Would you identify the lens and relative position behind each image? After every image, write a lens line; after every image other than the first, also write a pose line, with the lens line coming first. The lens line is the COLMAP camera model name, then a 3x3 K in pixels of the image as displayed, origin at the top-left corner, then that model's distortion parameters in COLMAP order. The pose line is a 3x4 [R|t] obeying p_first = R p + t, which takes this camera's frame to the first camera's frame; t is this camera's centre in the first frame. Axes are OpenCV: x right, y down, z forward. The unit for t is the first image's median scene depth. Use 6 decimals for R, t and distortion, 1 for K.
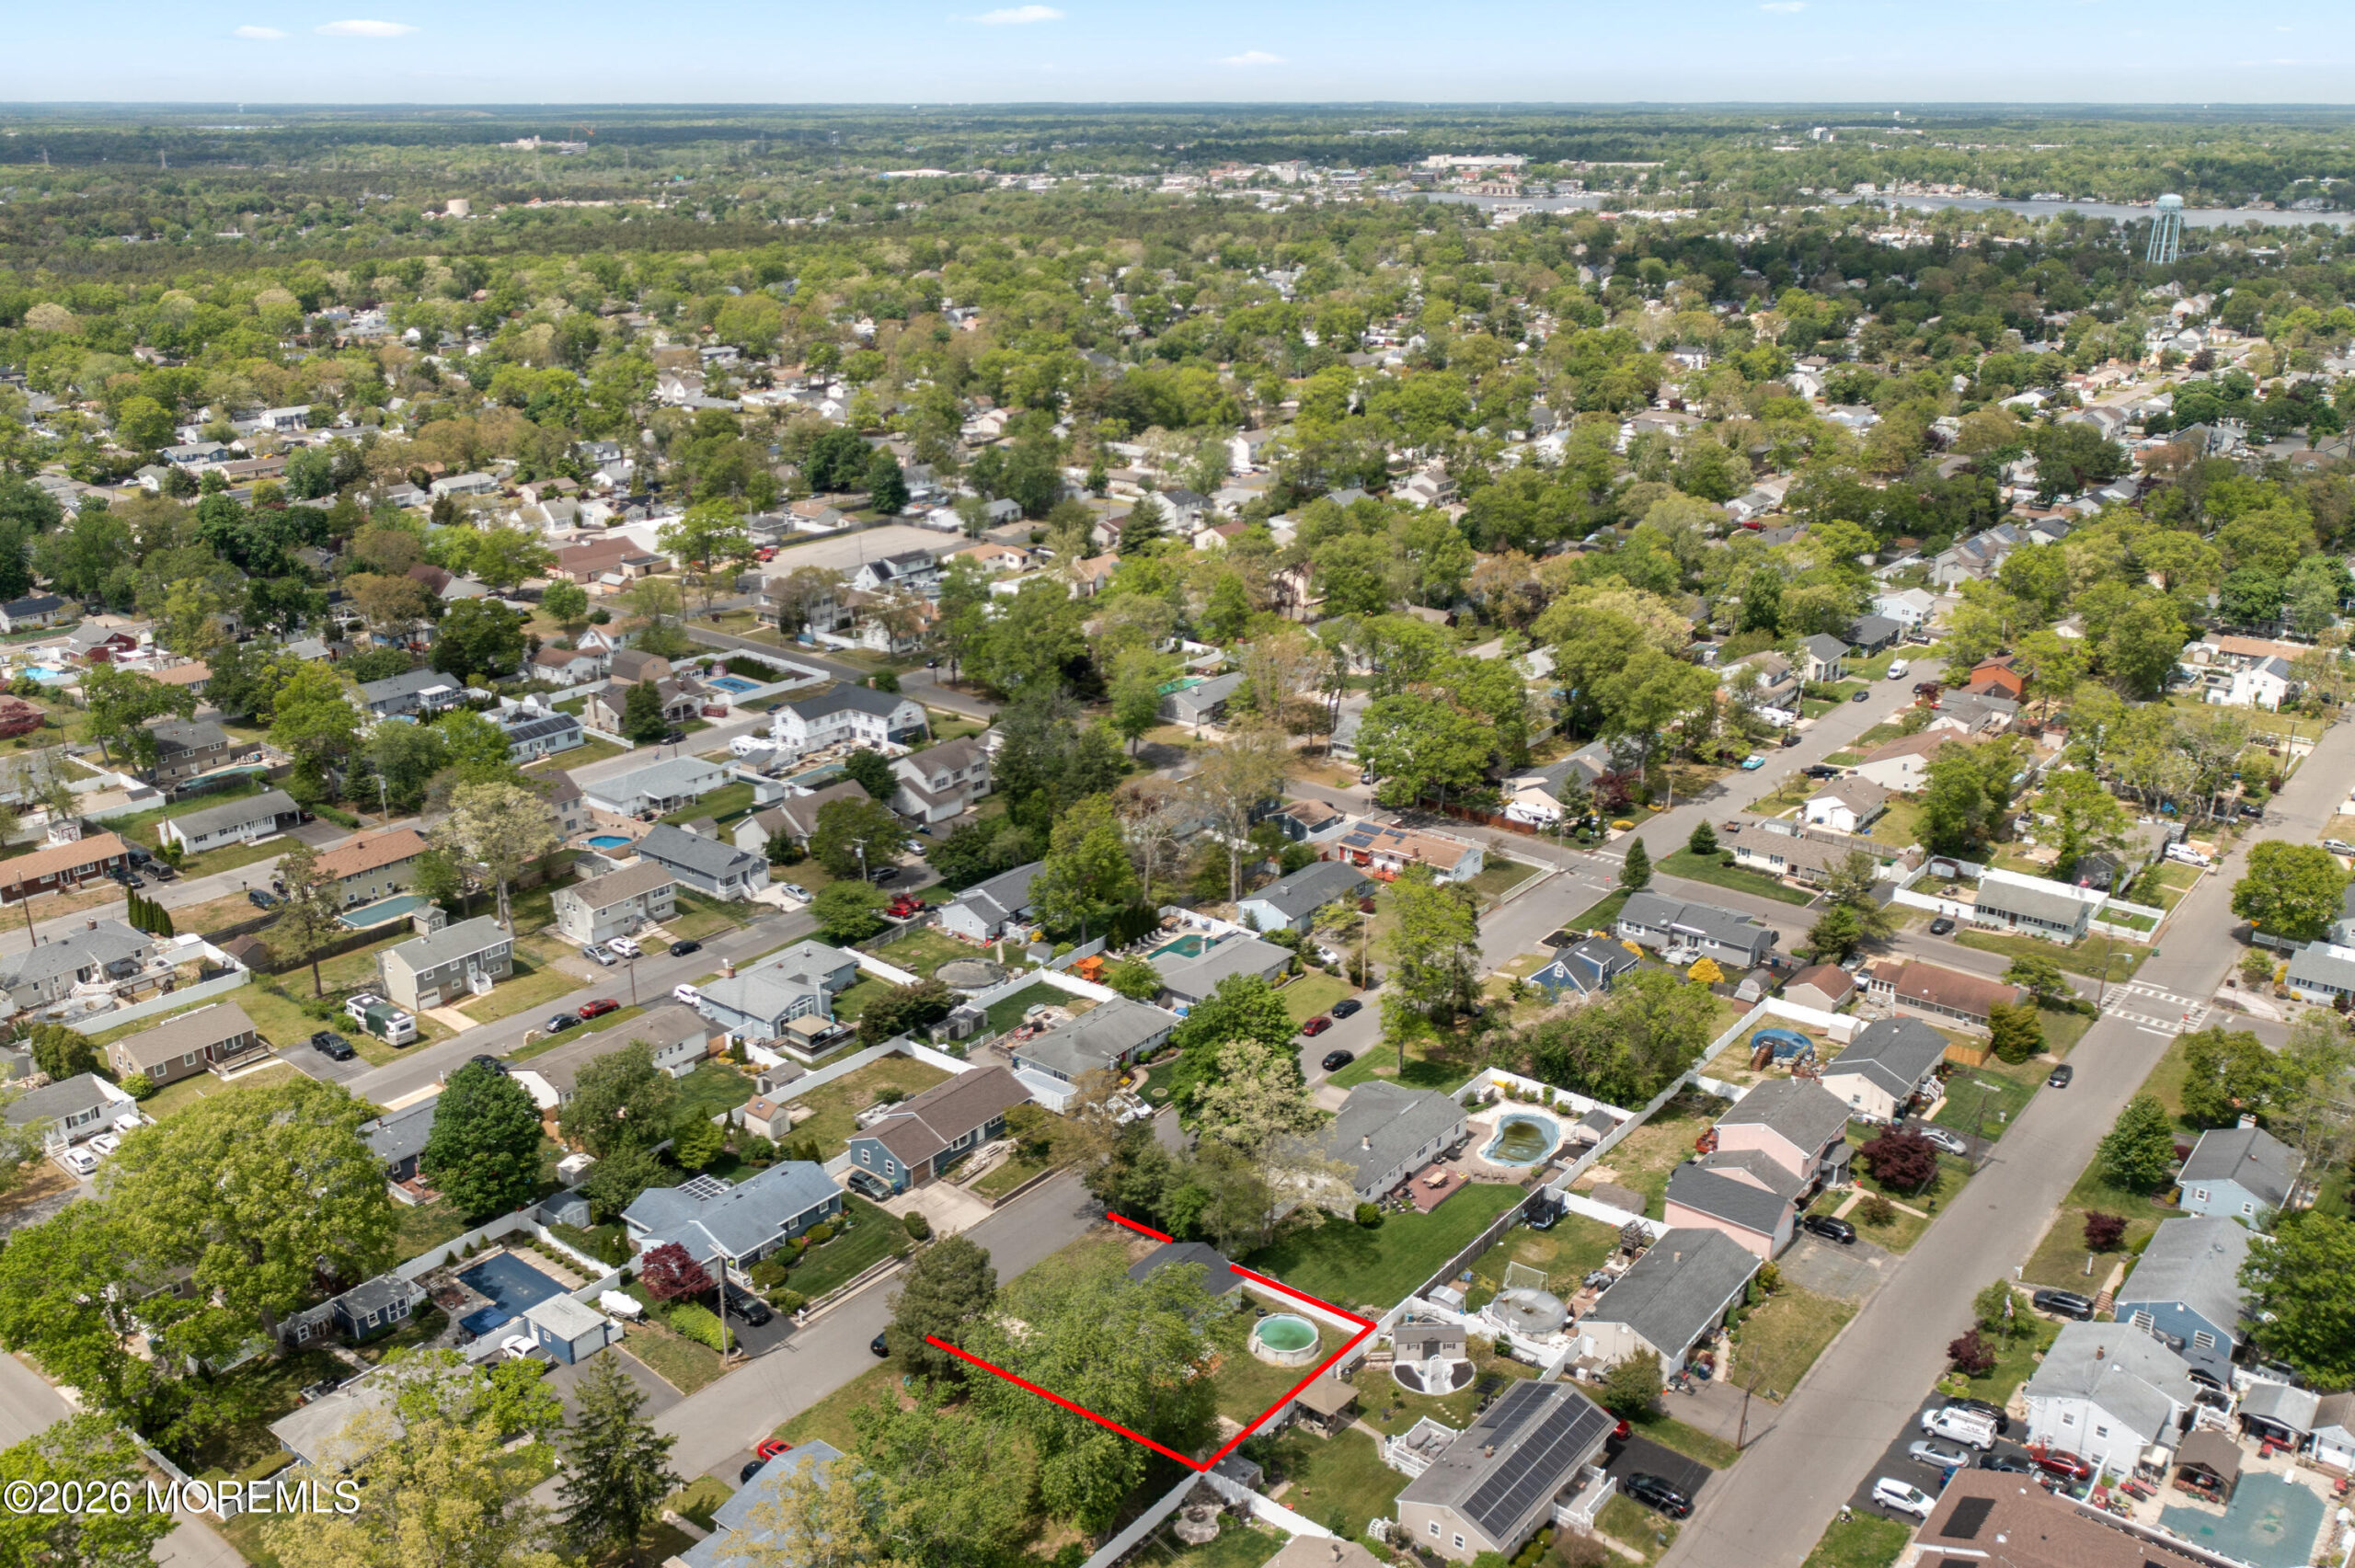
lens RADIAL K [[1931.7, 0, 1177.8], [0, 1931.7, 855.2], [0, 0, 1]] dist [-0.003747, -0.007420]
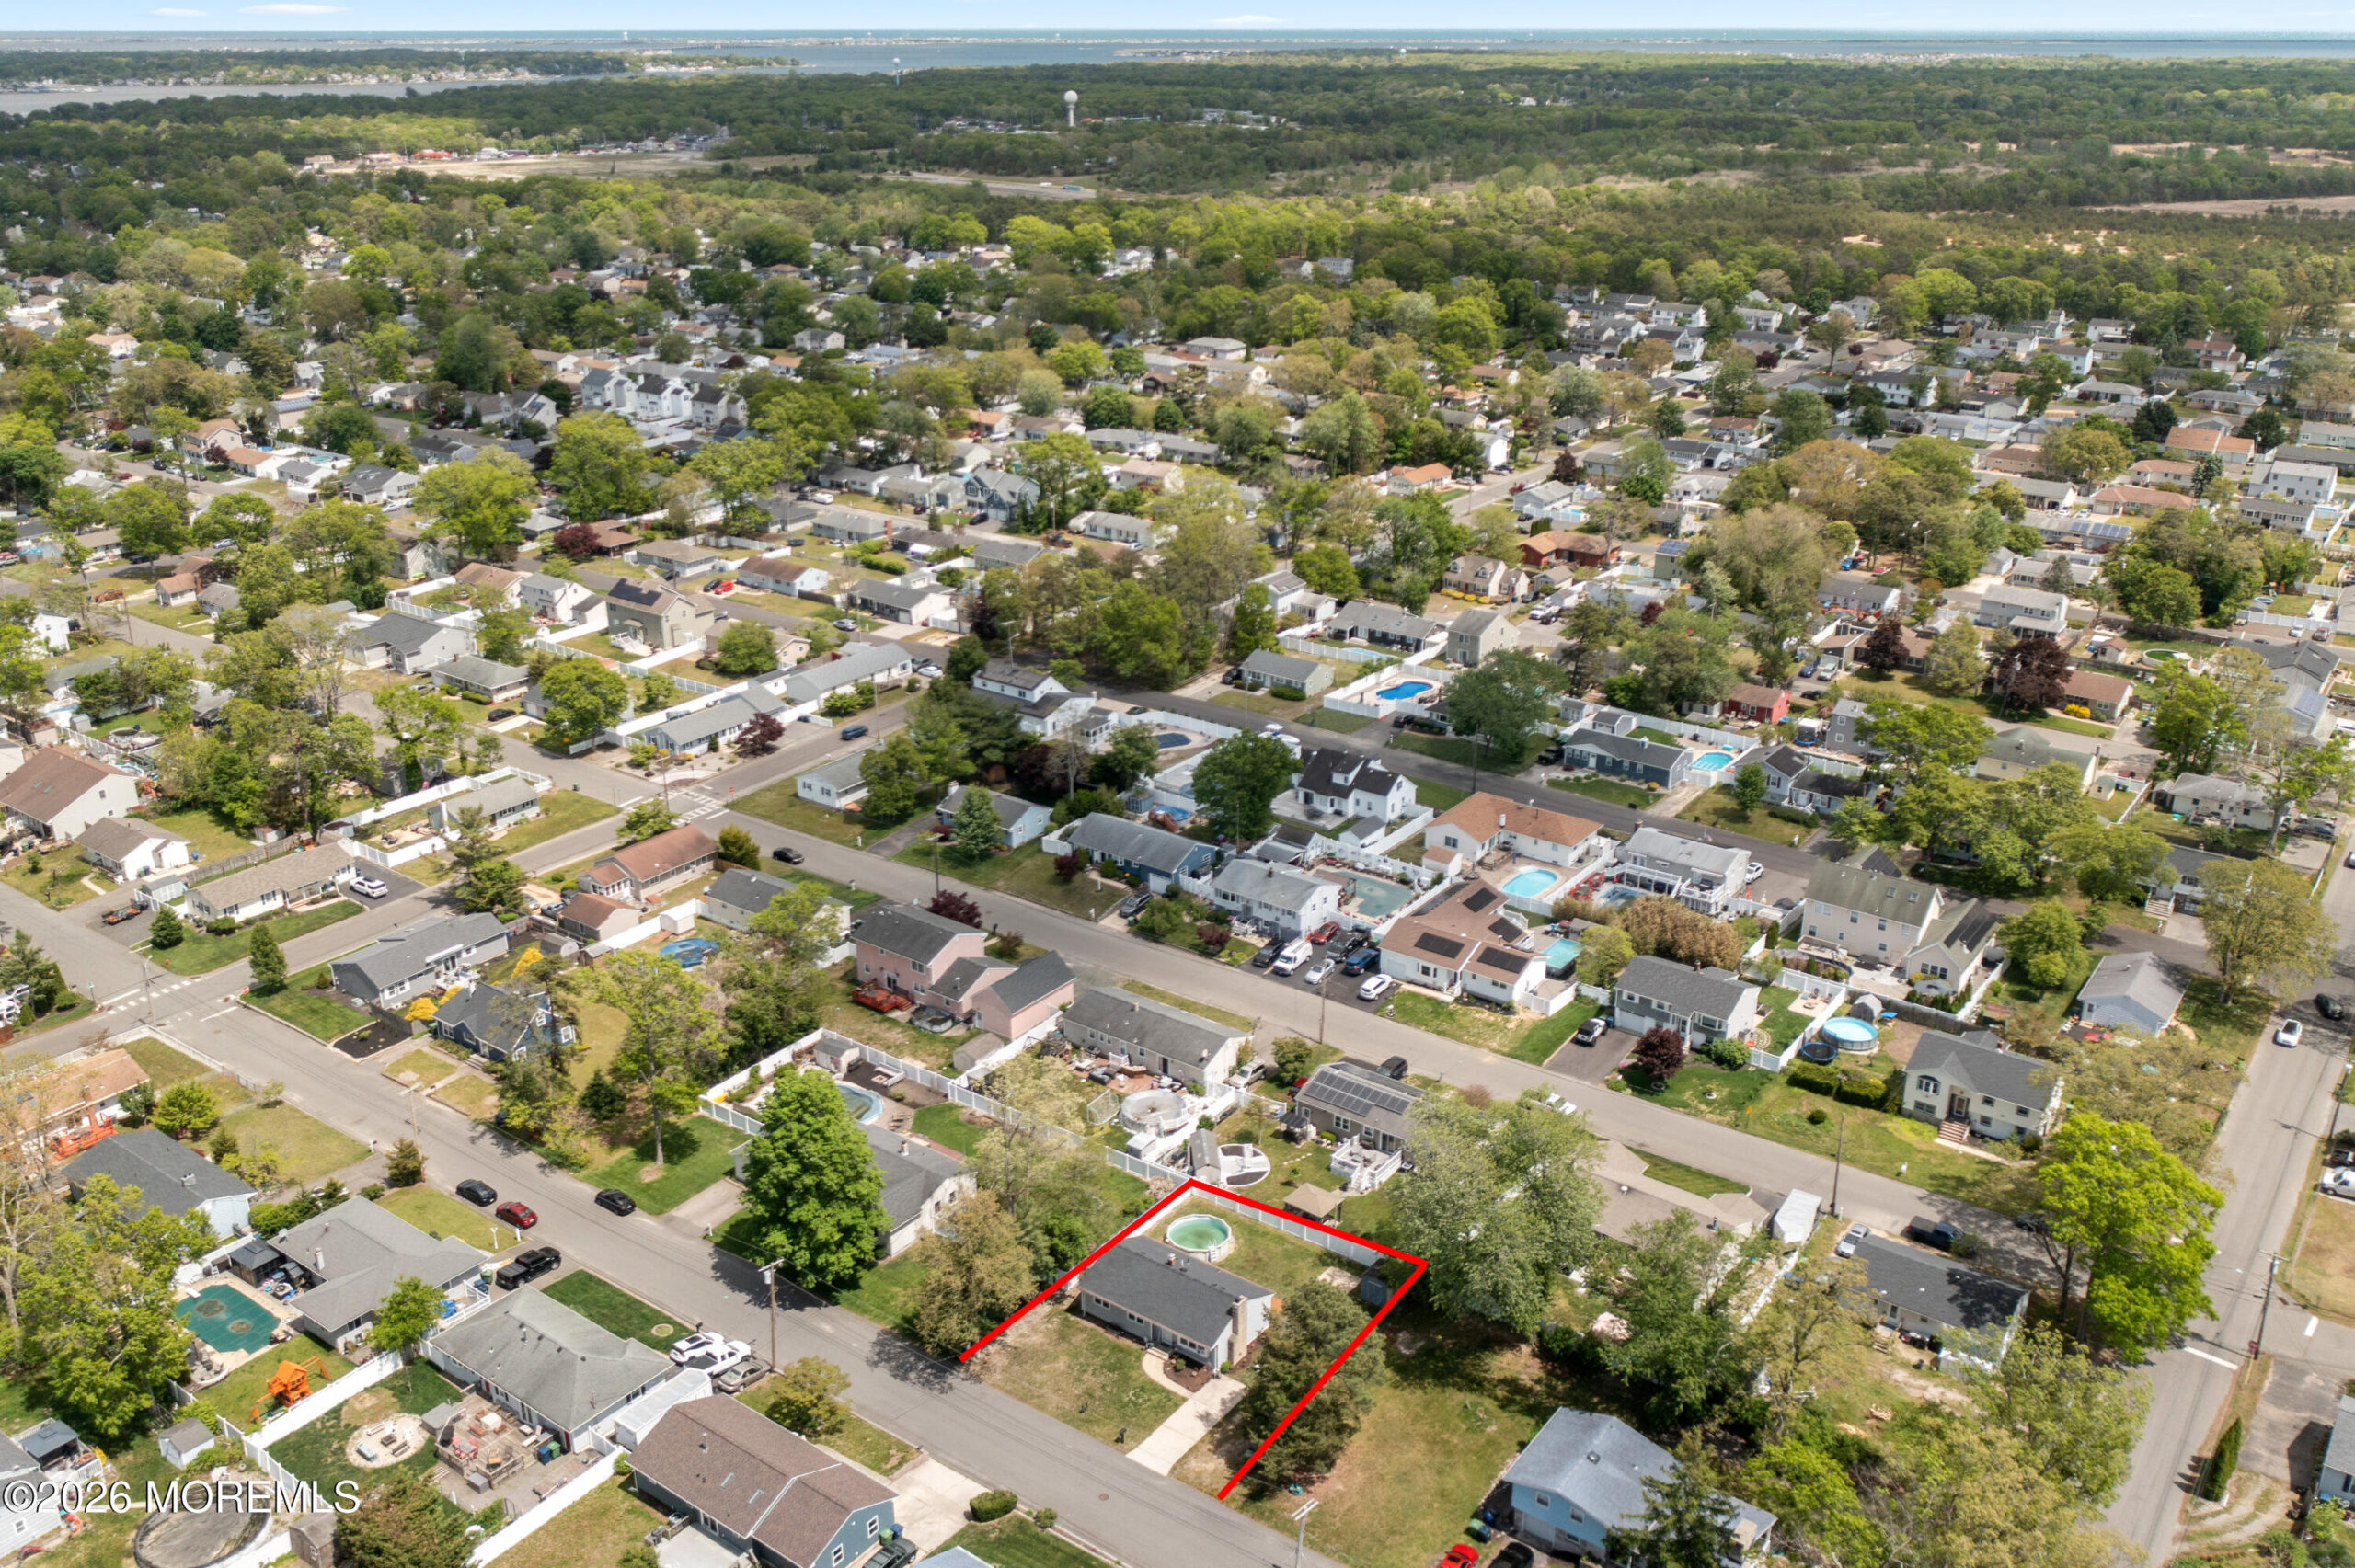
lens RADIAL K [[1917.3, 0, 1177.5], [0, 1917.3, 784.0], [0, 0, 1]] dist [-0.001120, -0.002662]
pose [[-0.044770, -0.366584, 0.929307, -0.550958], [0.358648, 0.862327, 0.357440, -0.225436], [-0.932399, 0.349297, 0.092869, 0.558939]]
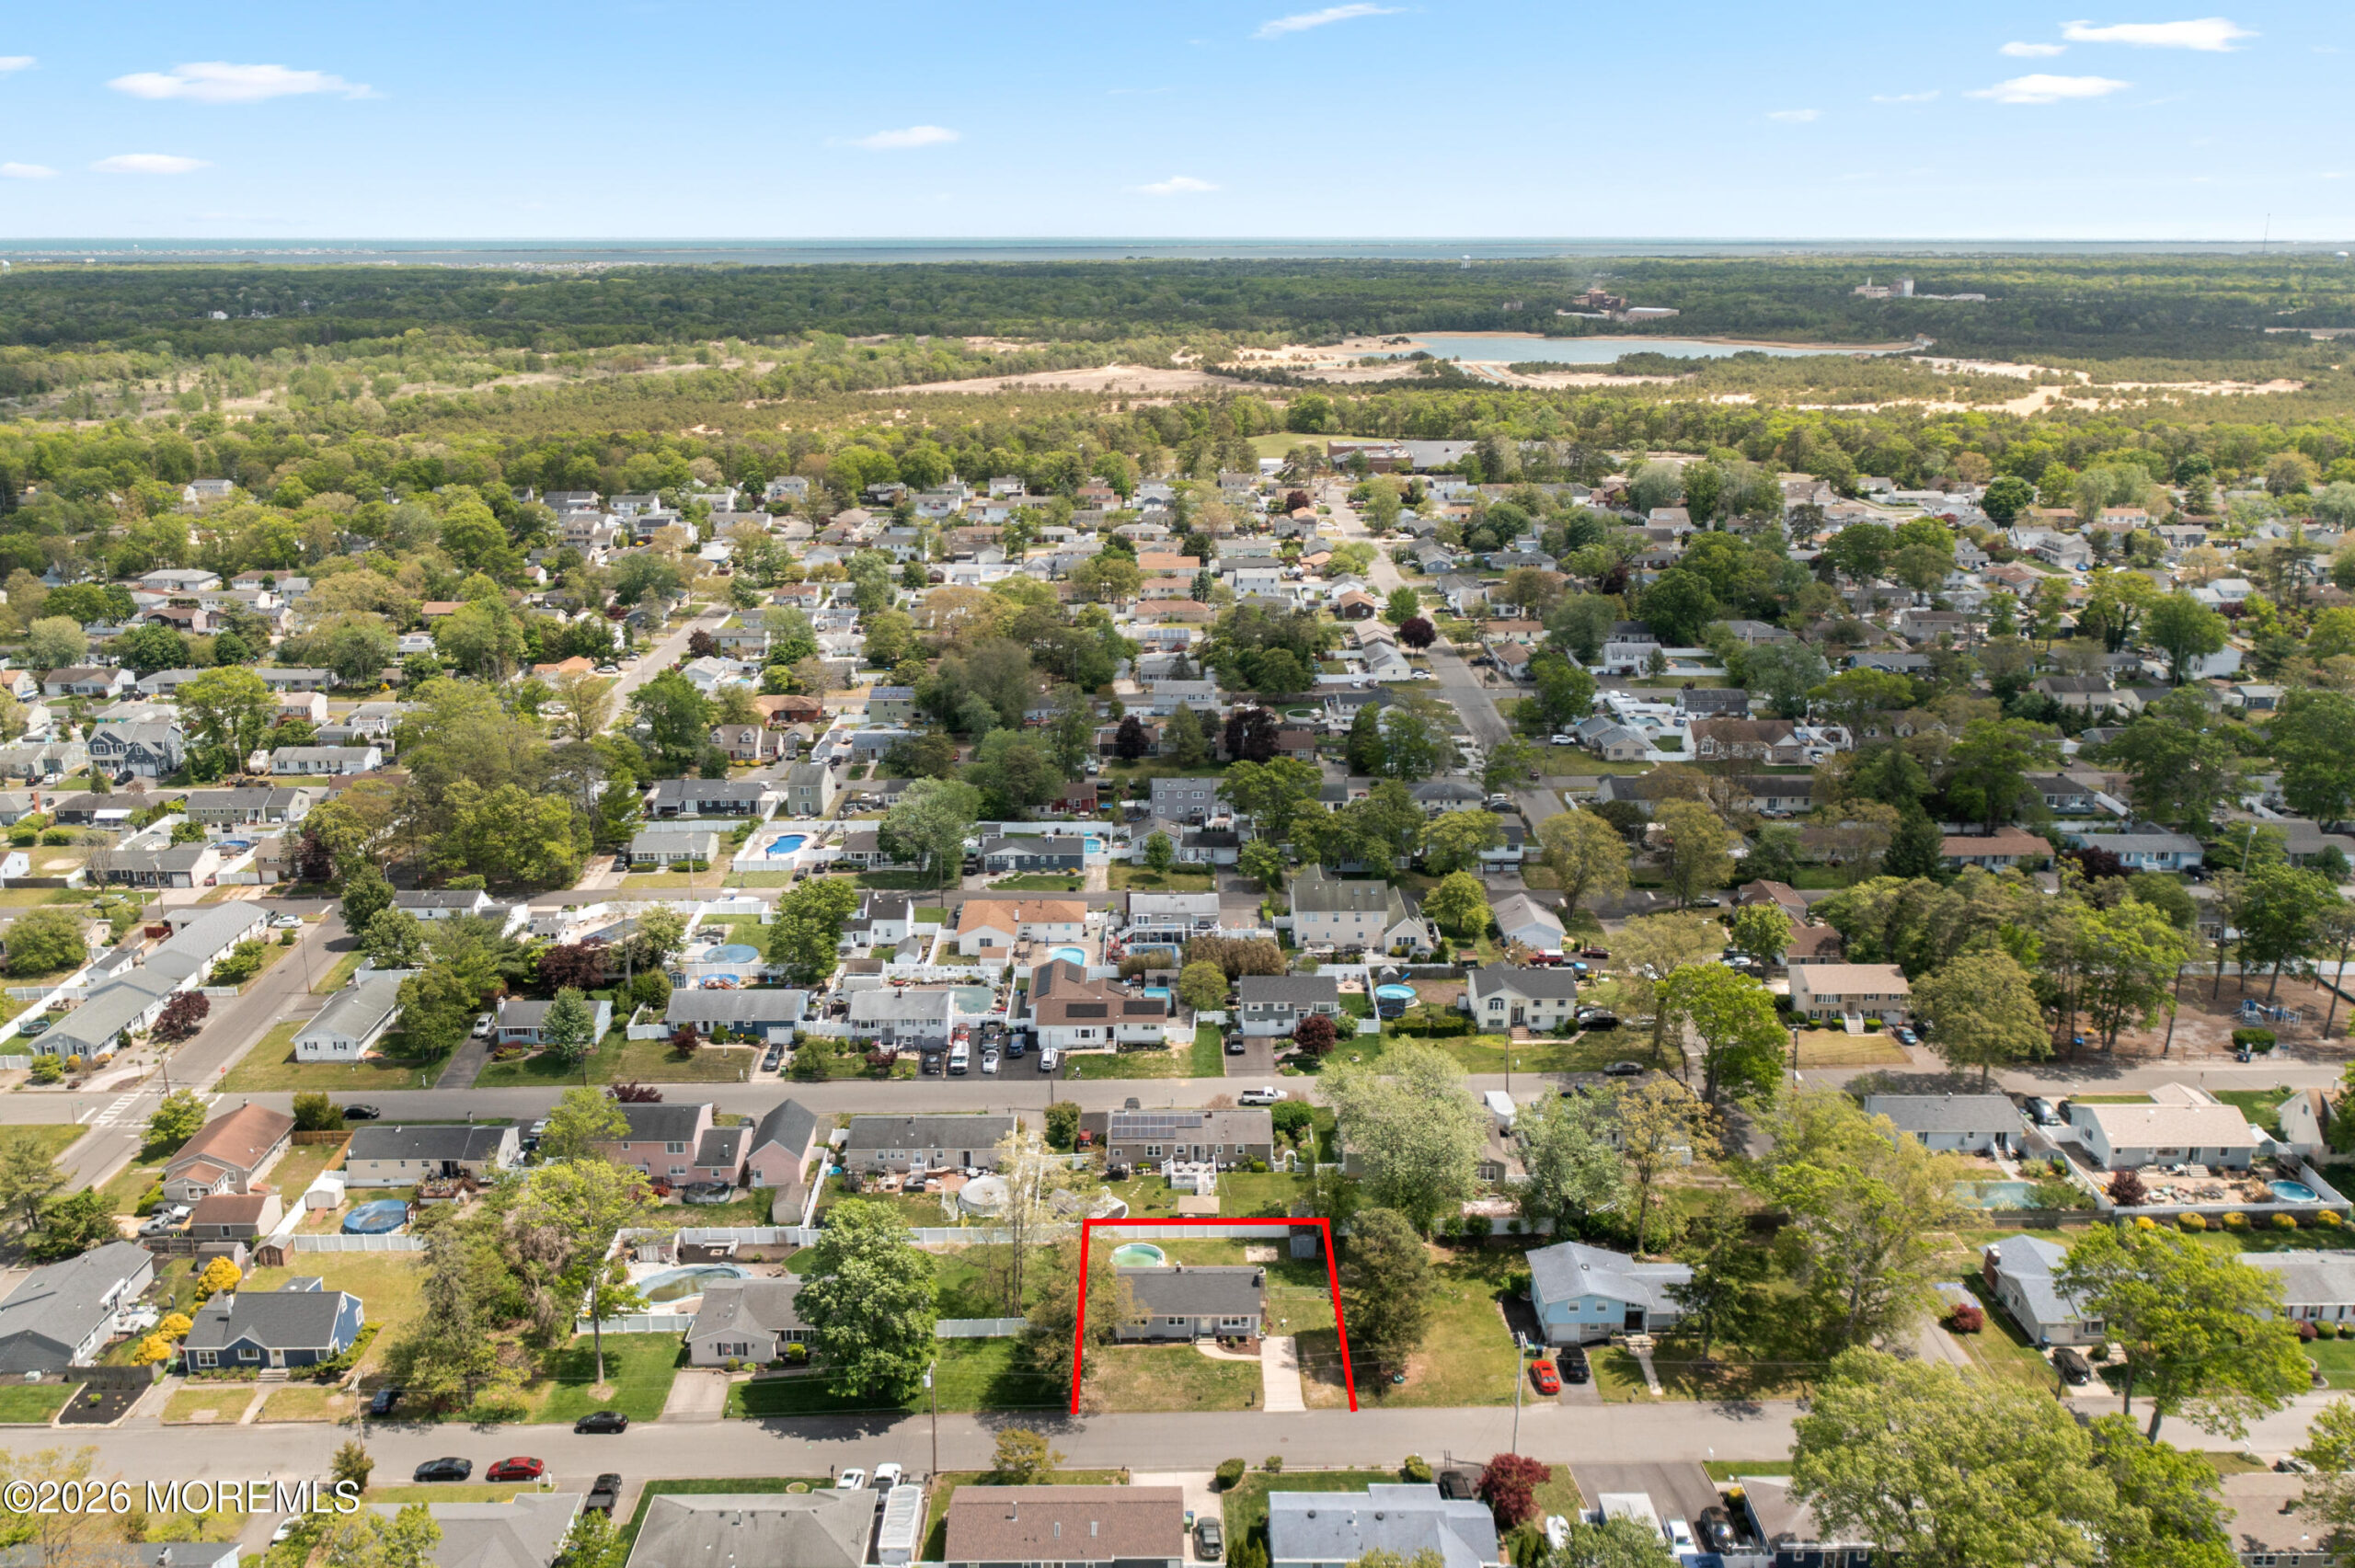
lens RADIAL K [[1931.7, 0, 1177.8], [0, 1931.7, 855.2], [0, 0, 1]] dist [-0.003747, -0.007420]
pose [[-0.639016, -0.234346, 0.732626, -0.524524], [0.276710, 0.818659, 0.503219, -0.368917], [-0.717698, 0.524290, -0.458290, 0.939471]]
